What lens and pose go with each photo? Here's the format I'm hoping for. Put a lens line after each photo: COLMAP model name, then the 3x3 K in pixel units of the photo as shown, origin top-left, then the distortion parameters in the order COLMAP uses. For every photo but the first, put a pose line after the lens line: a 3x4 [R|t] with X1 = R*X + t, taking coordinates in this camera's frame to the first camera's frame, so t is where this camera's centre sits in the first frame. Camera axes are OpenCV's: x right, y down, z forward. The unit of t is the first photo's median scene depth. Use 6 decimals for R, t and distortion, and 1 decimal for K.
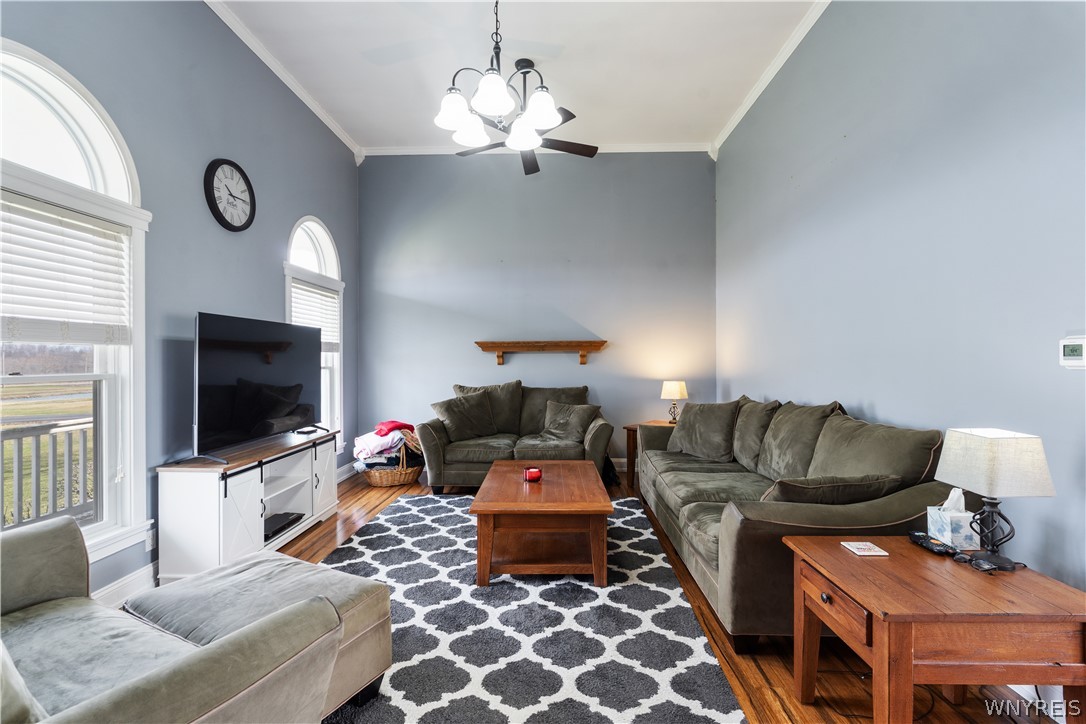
lens RADIAL K [[481.5, 0, 546.3], [0, 481.5, 358.3], [0, 0, 1]] dist [-0.002797, -0.000385]
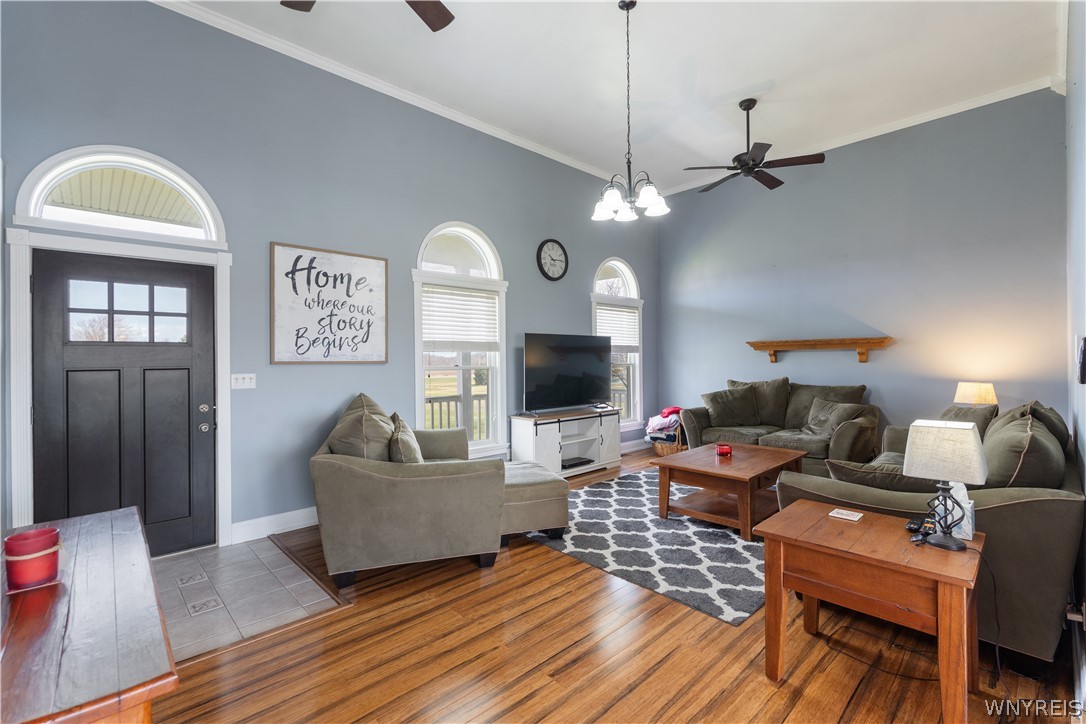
lens RADIAL K [[481.5, 0, 546.3], [0, 481.5, 358.3], [0, 0, 1]] dist [-0.002797, -0.000385]
pose [[0.708402, -0.003270, -0.705801, 0.495545], [0.006028, 0.999981, 0.001418, -0.001275], [0.705783, -0.005260, 0.708408, -0.192980]]
